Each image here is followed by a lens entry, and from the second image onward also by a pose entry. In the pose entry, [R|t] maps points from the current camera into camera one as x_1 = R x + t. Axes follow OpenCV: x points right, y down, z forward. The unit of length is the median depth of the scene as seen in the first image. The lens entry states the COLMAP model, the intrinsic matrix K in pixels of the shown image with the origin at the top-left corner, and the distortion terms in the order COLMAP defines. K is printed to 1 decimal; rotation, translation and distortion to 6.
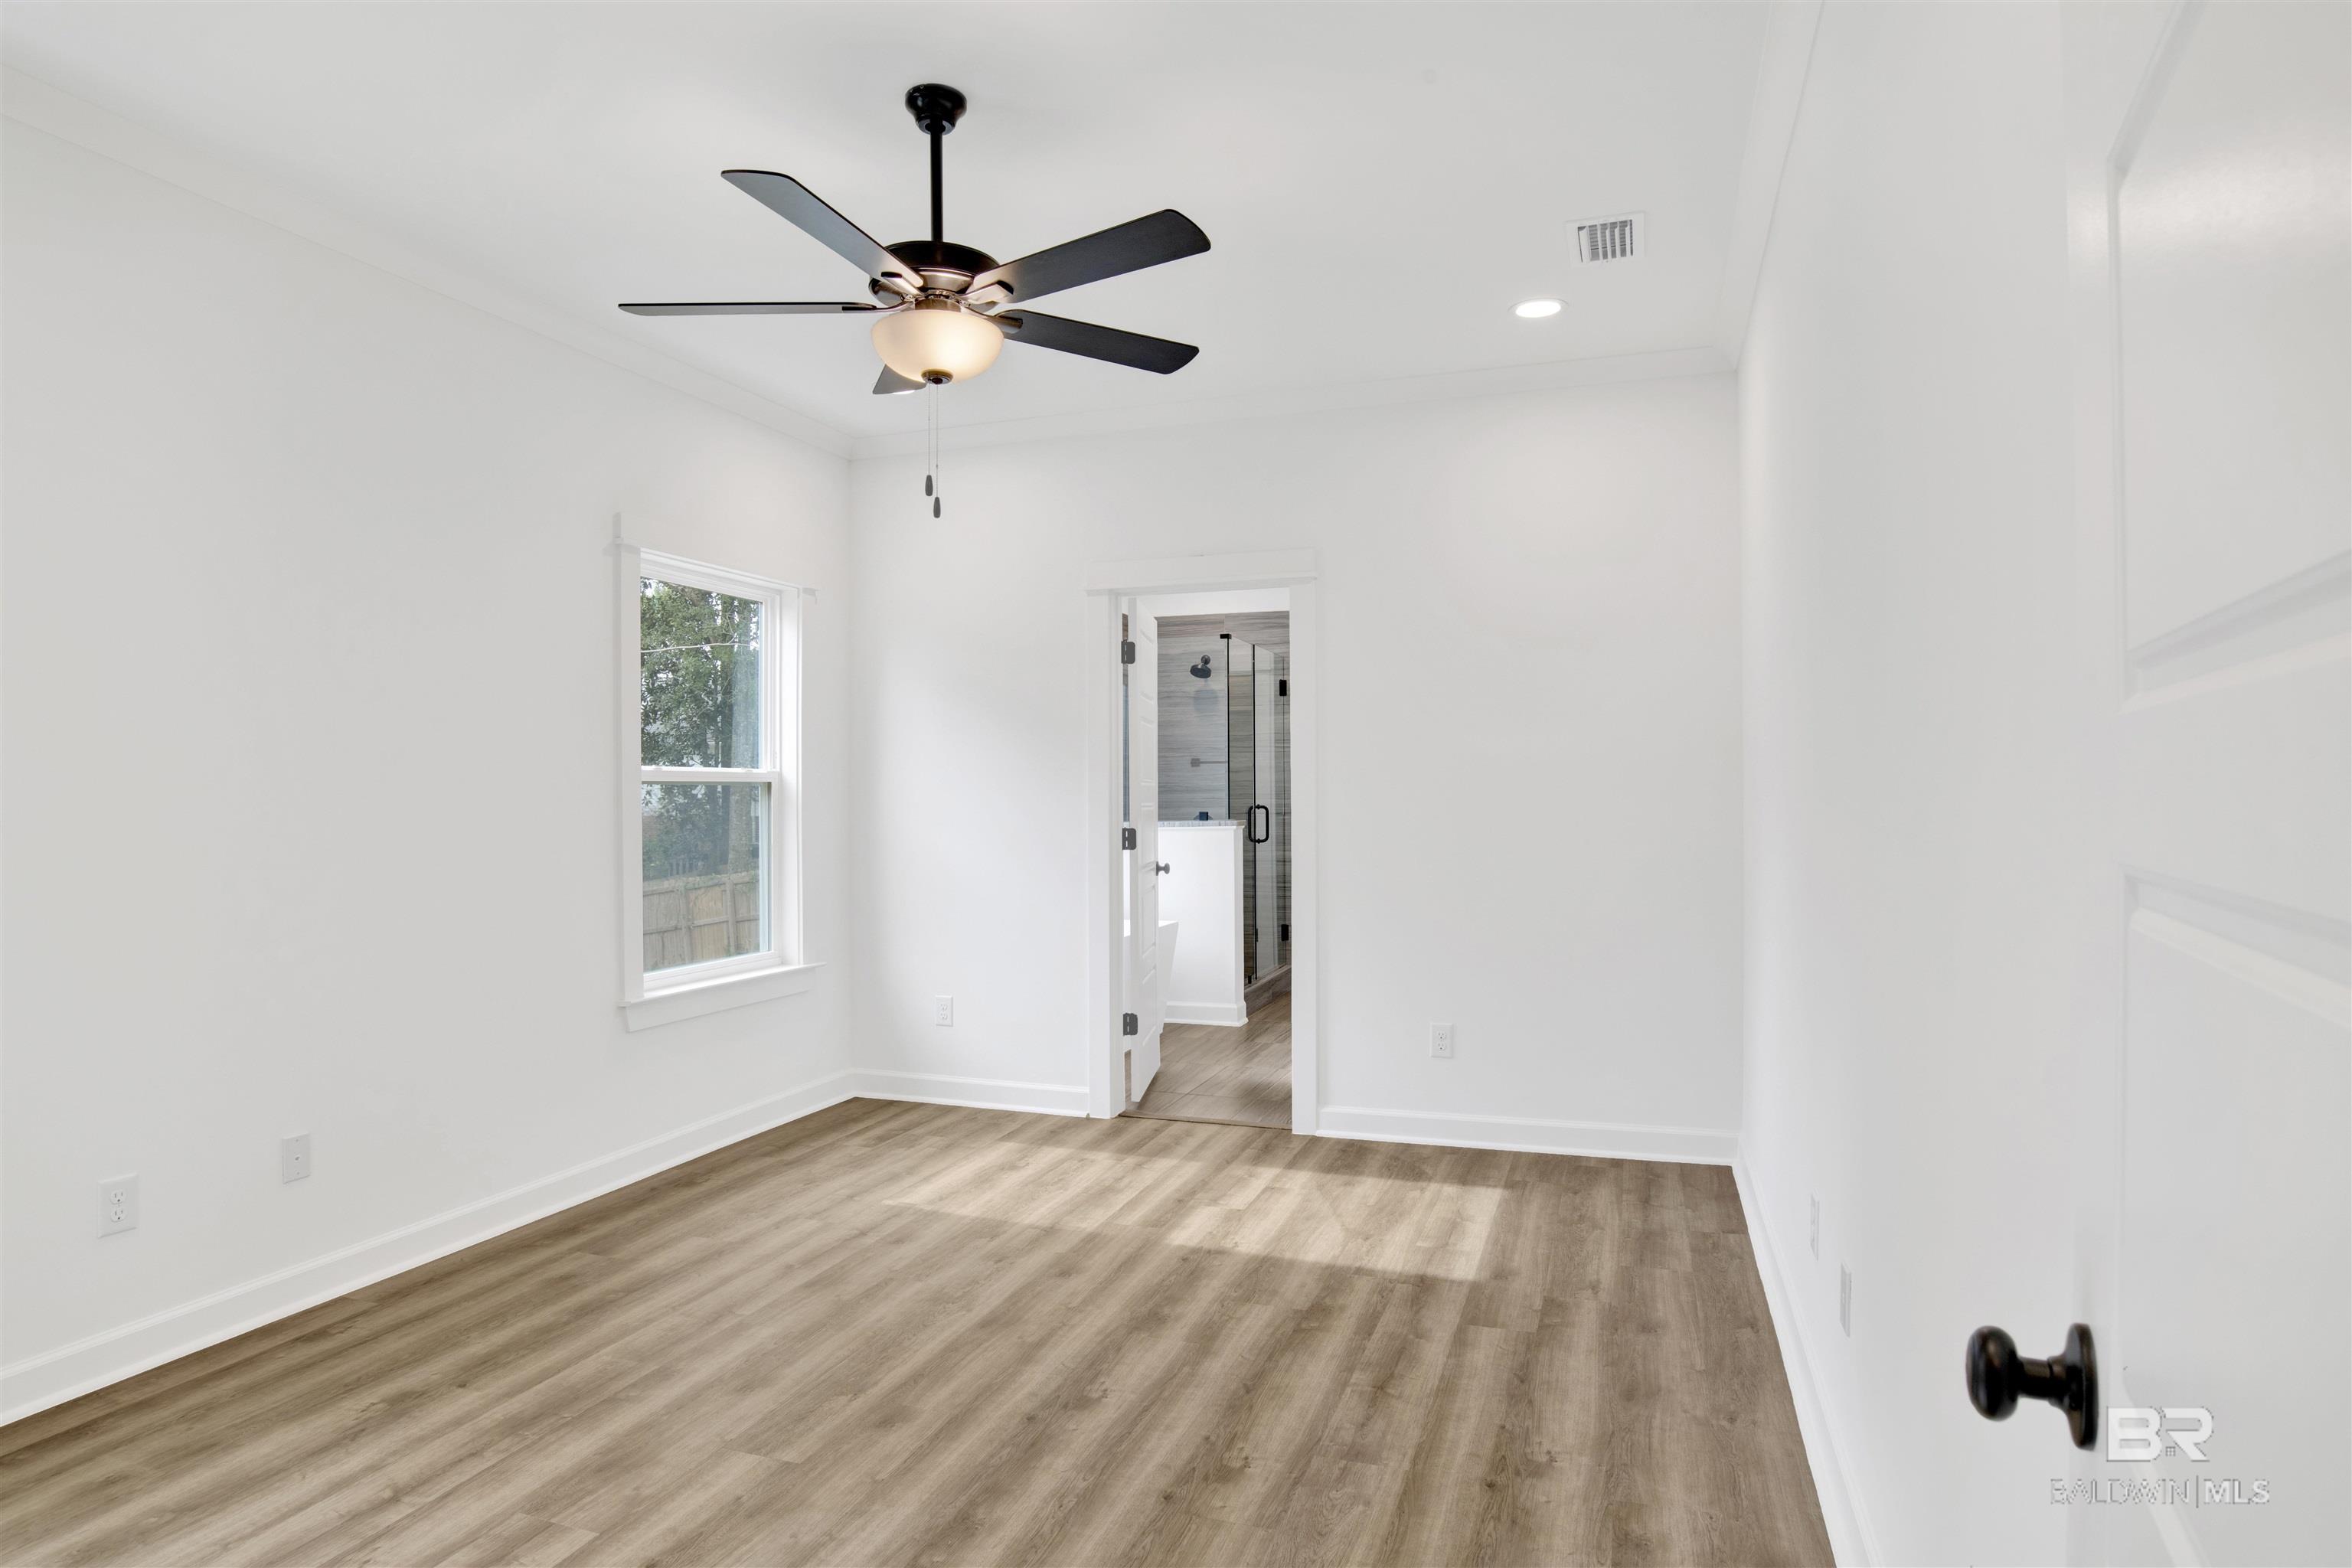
lens RADIAL K [[1315.4, 0, 1134.2], [0, 1315.4, 798.1], [0, 0, 1]] dist [-0.067288, 0.000519]
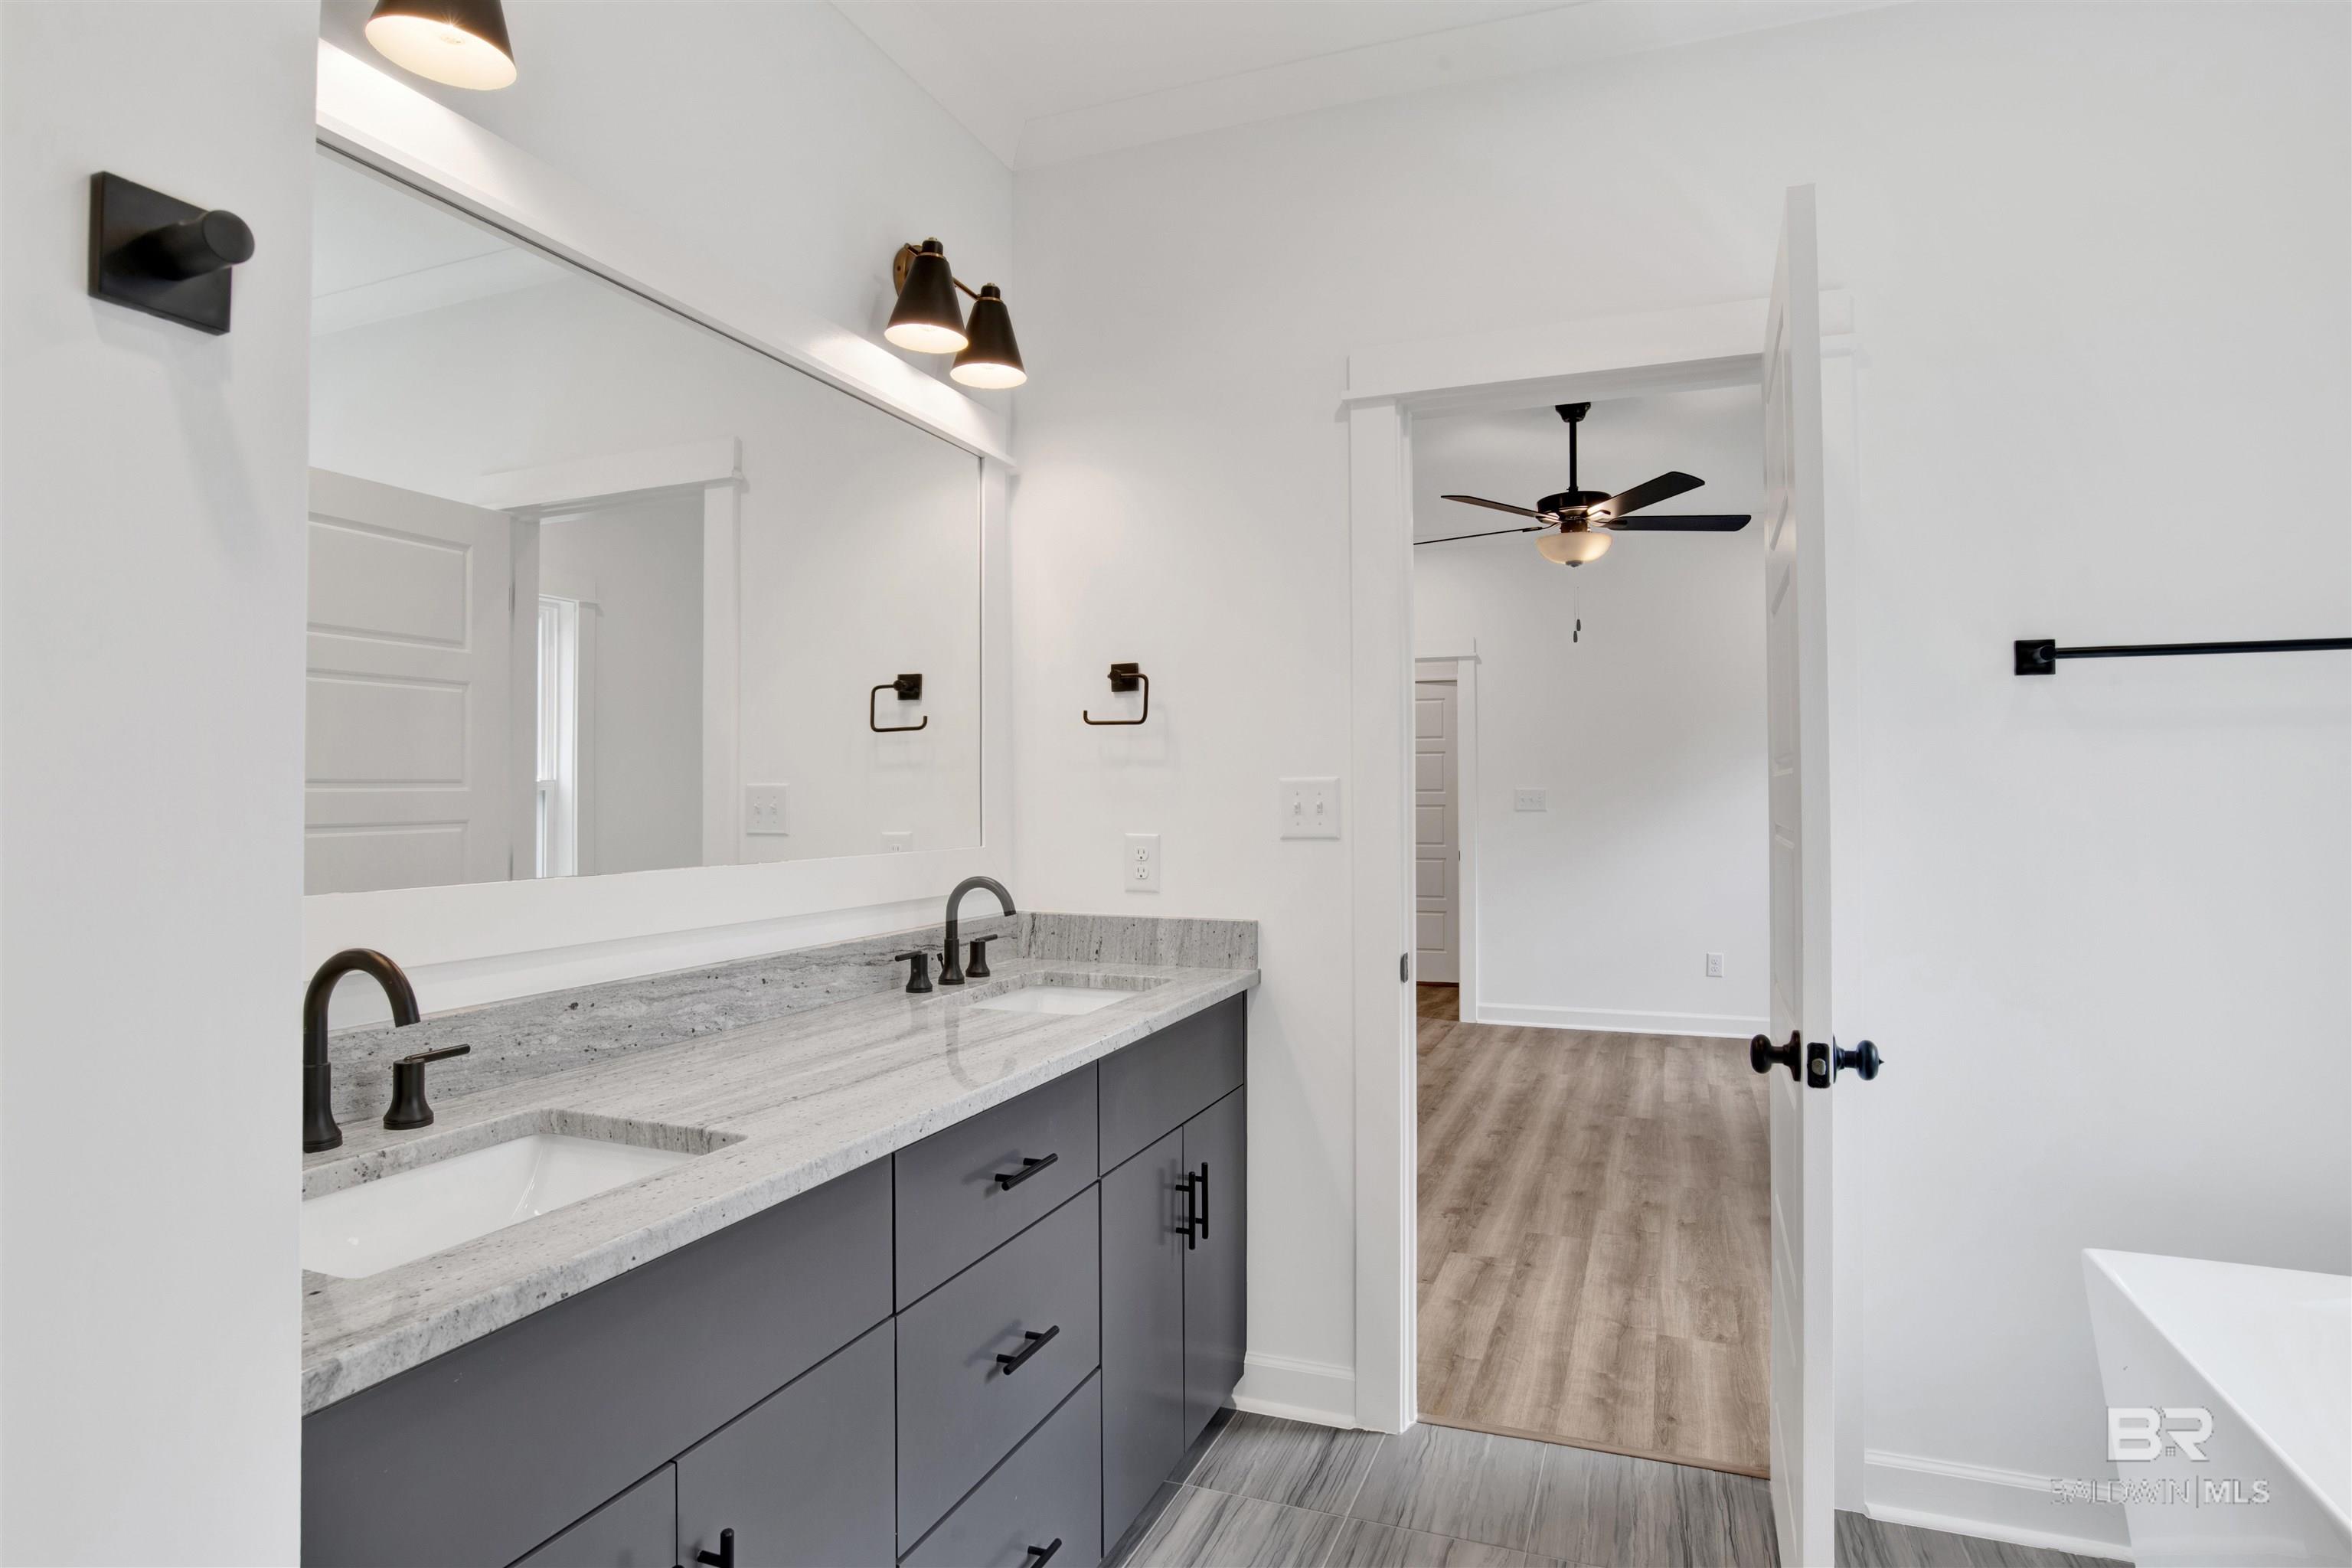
lens RADIAL K [[1274.1, 0, 1177.6], [0, 1274.1, 783.1], [0, 0, 1]] dist [-0.077773, 0.030423]
pose [[-0.999895, 0.012022, 0.008141, 0.245917], [0.011921, 0.999853, -0.012348, -0.003086], [-0.008288, -0.012249, -0.999891, 1.761029]]
